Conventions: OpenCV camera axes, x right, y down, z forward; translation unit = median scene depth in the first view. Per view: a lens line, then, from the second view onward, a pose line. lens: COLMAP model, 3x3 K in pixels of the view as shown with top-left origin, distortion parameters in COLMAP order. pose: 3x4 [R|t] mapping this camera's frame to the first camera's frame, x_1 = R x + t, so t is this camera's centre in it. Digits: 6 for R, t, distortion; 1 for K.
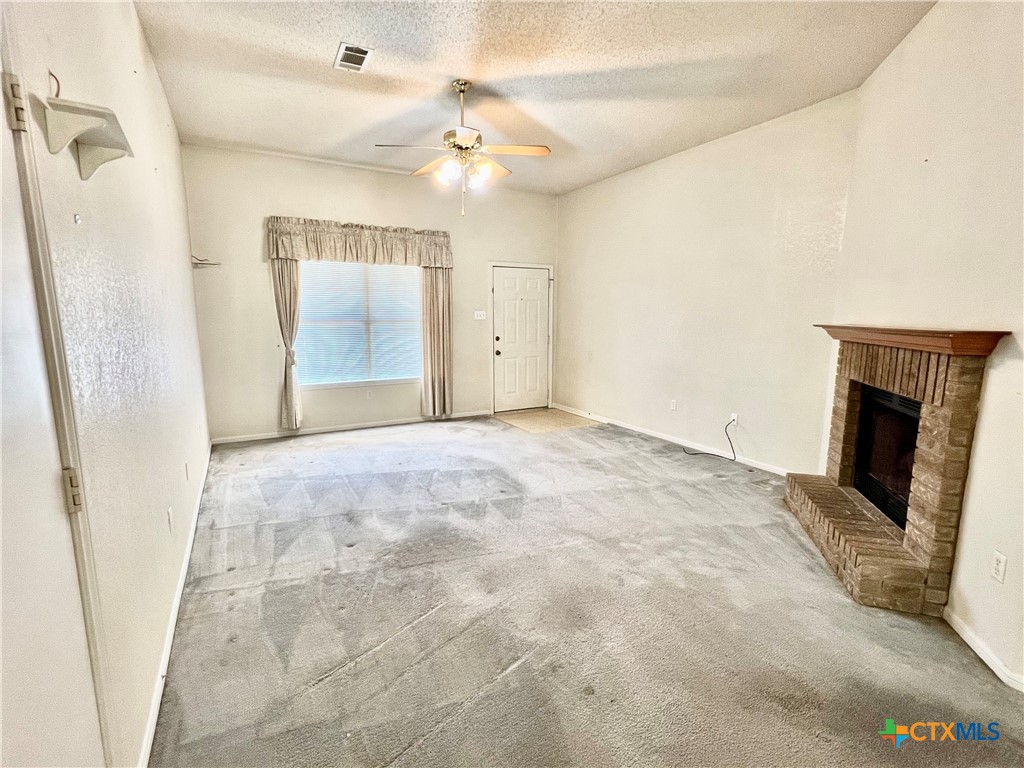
lens RADIAL K [[483.4, 0, 512.3], [0, 483.4, 386.4], [0, 0, 1]] dist [-0.003729, 0.001633]
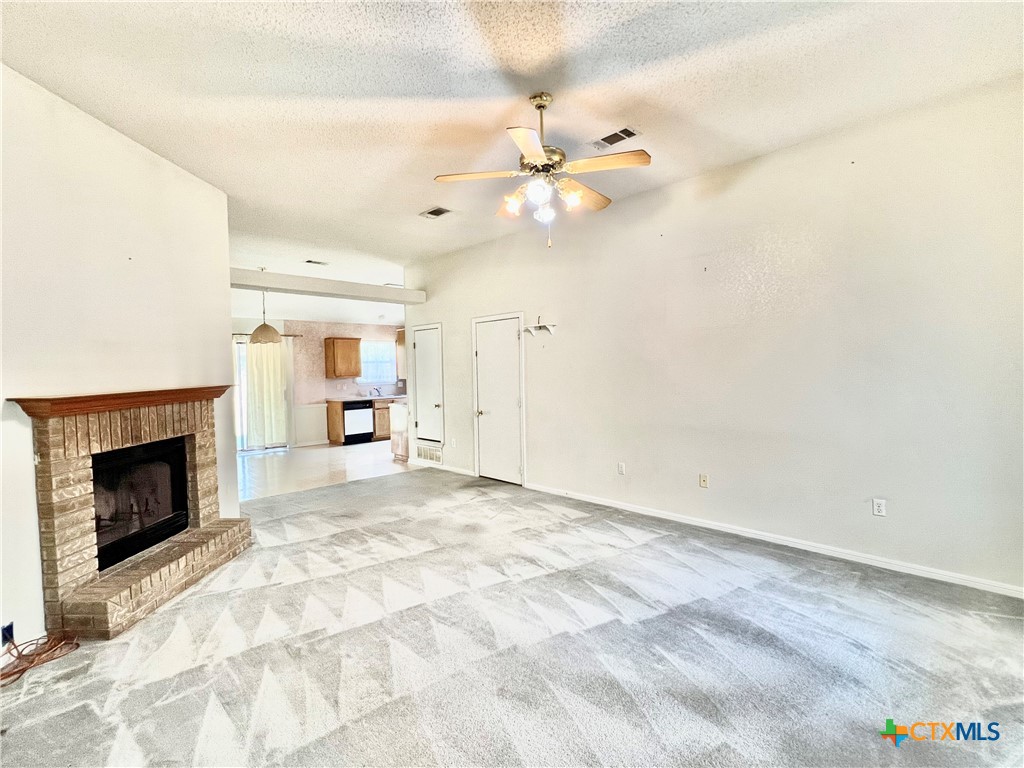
lens RADIAL K [[483.4, 0, 509.9], [0, 483.4, 388.1], [0, 0, 1]] dist [-0.003729, 0.001633]
pose [[-0.968324, 0.024938, -0.248449, 0.174918], [-0.021237, 0.983169, 0.181458, -0.297026], [0.248793, 0.180986, -0.951497, 1.934777]]
